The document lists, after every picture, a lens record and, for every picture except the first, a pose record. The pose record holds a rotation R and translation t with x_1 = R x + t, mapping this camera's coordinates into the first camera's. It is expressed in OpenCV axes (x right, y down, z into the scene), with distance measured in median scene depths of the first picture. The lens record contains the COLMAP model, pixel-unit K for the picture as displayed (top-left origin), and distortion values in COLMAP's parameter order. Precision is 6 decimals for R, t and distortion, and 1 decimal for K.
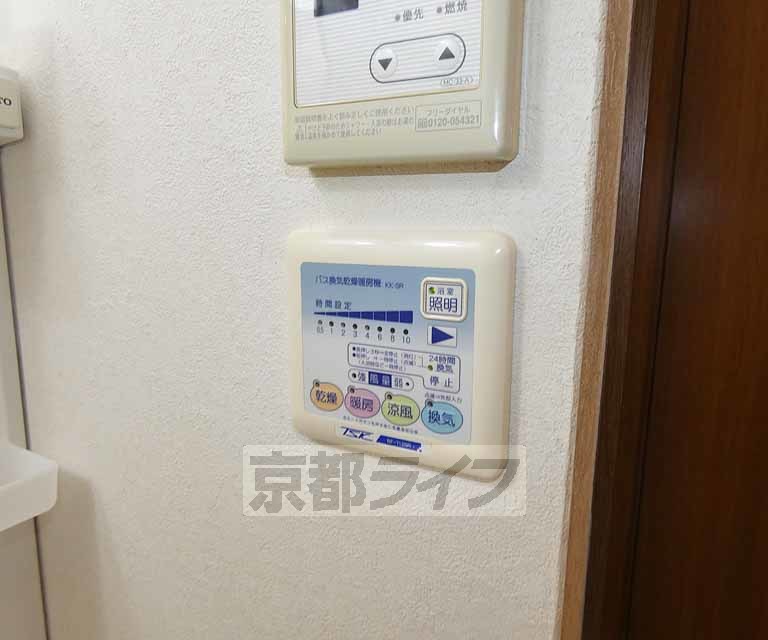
lens RADIAL K [[592.4, 0, 384.0], [0, 592.4, 320.0], [0, 0, 1]] dist [0.025310, 0.001688]
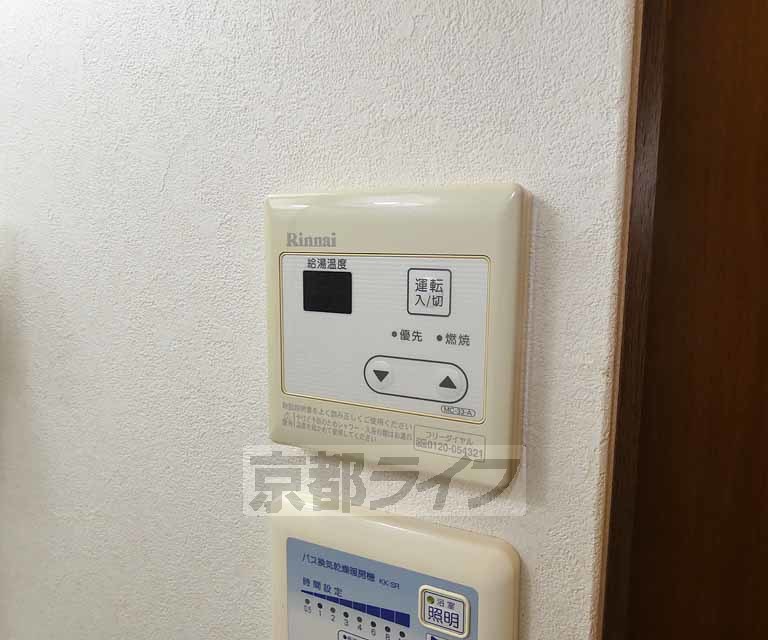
lens RADIAL K [[592.4, 0, 384.0], [0, 592.4, 320.0], [0, 0, 1]] dist [0.025310, 0.001688]
pose [[0.998745, -0.004549, 0.049871, -0.036916], [0.006207, 0.999432, -0.033129, -0.454774], [-0.049691, 0.033397, 0.998206, 0.055809]]
